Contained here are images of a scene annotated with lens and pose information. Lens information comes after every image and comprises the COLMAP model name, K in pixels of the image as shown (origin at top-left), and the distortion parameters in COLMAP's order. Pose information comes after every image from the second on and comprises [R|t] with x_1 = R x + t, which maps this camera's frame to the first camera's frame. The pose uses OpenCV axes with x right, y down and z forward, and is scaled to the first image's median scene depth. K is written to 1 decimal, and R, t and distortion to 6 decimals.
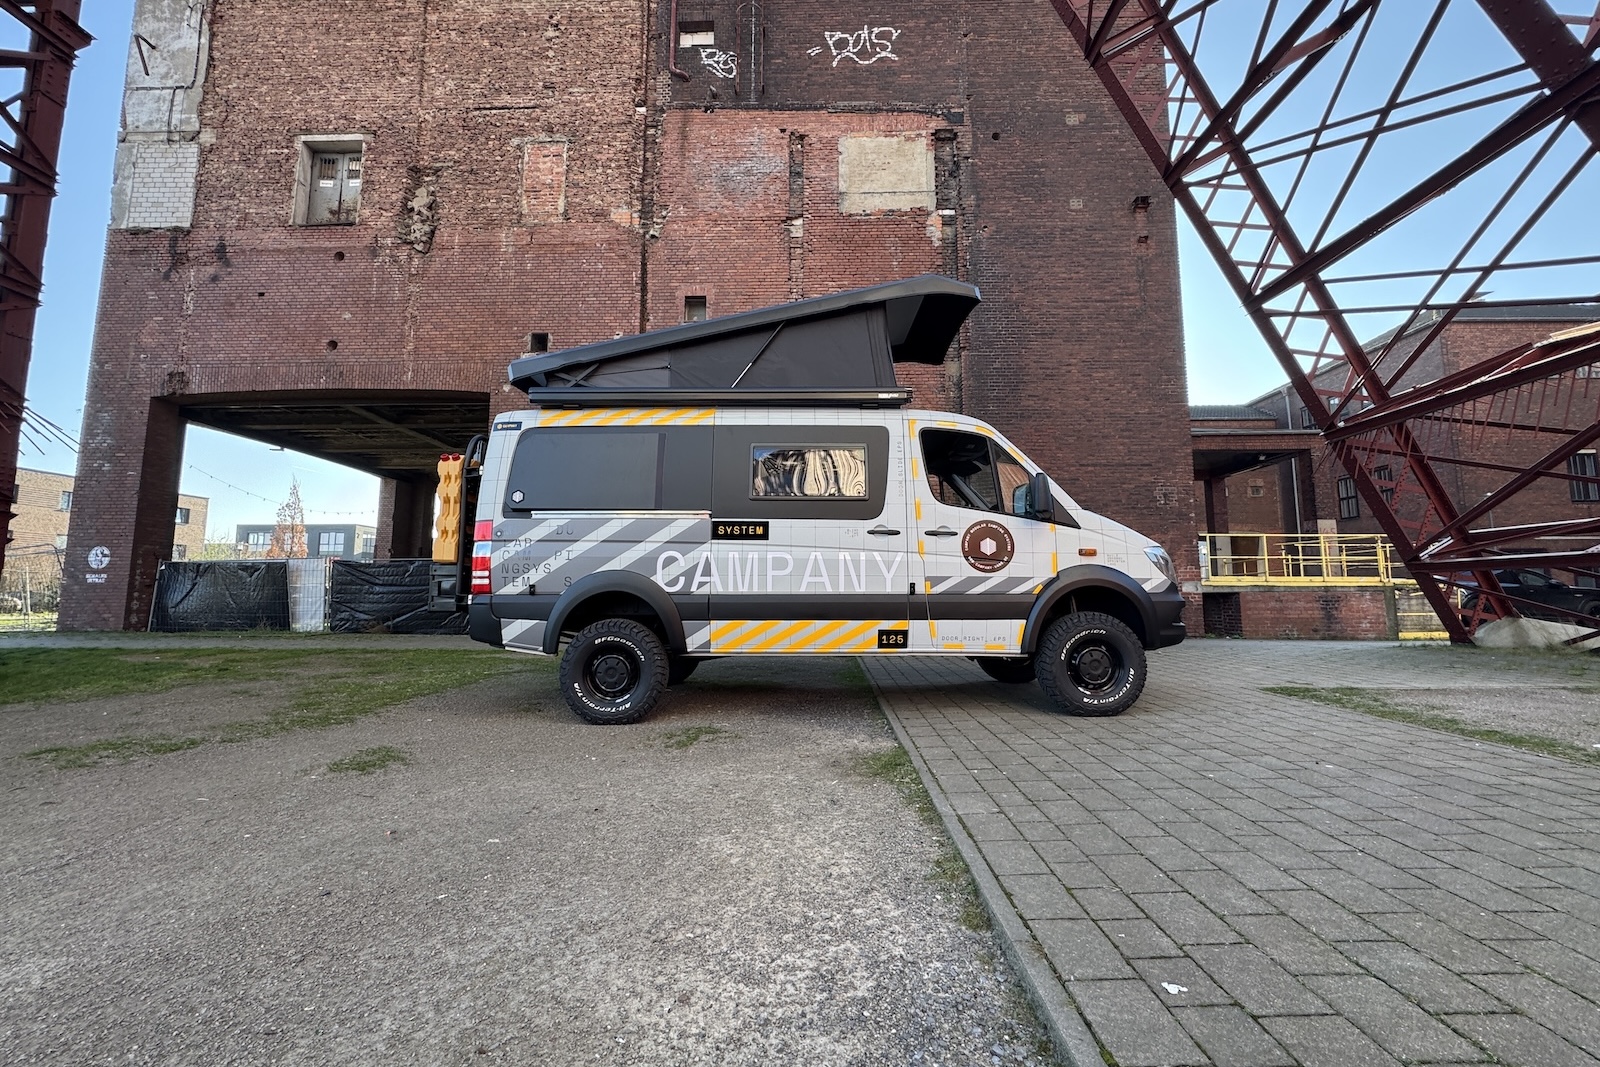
lens RADIAL K [[631.6, 0, 798.2], [0, 631.6, 527.1], [0, 0, 1]] dist [-0.004455, 0.000414]
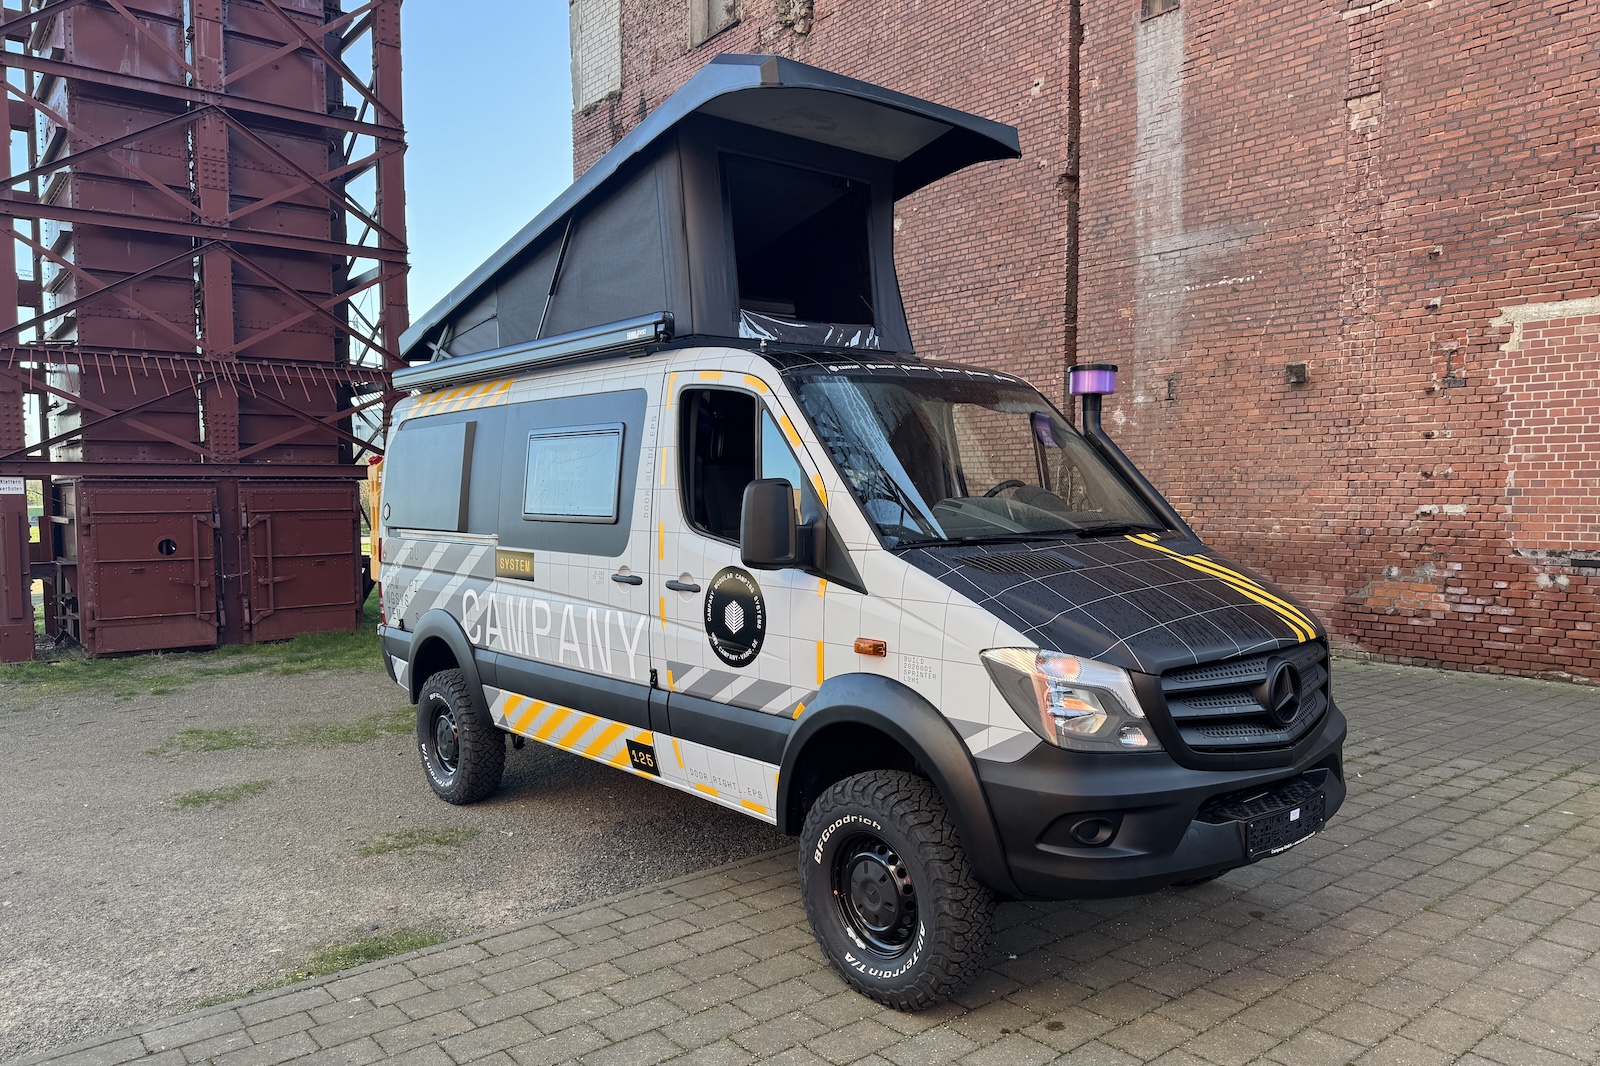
lens RADIAL K [[1136.9, 0, 802.0], [0, 1136.9, 542.5], [0, 0, 1]] dist [0.032086, -0.006835]
pose [[0.642500, 0.031444, -0.765640, 0.348741], [0.090939, 0.988968, 0.116929, -0.044613], [0.760870, -0.144753, 0.632553, 0.152383]]
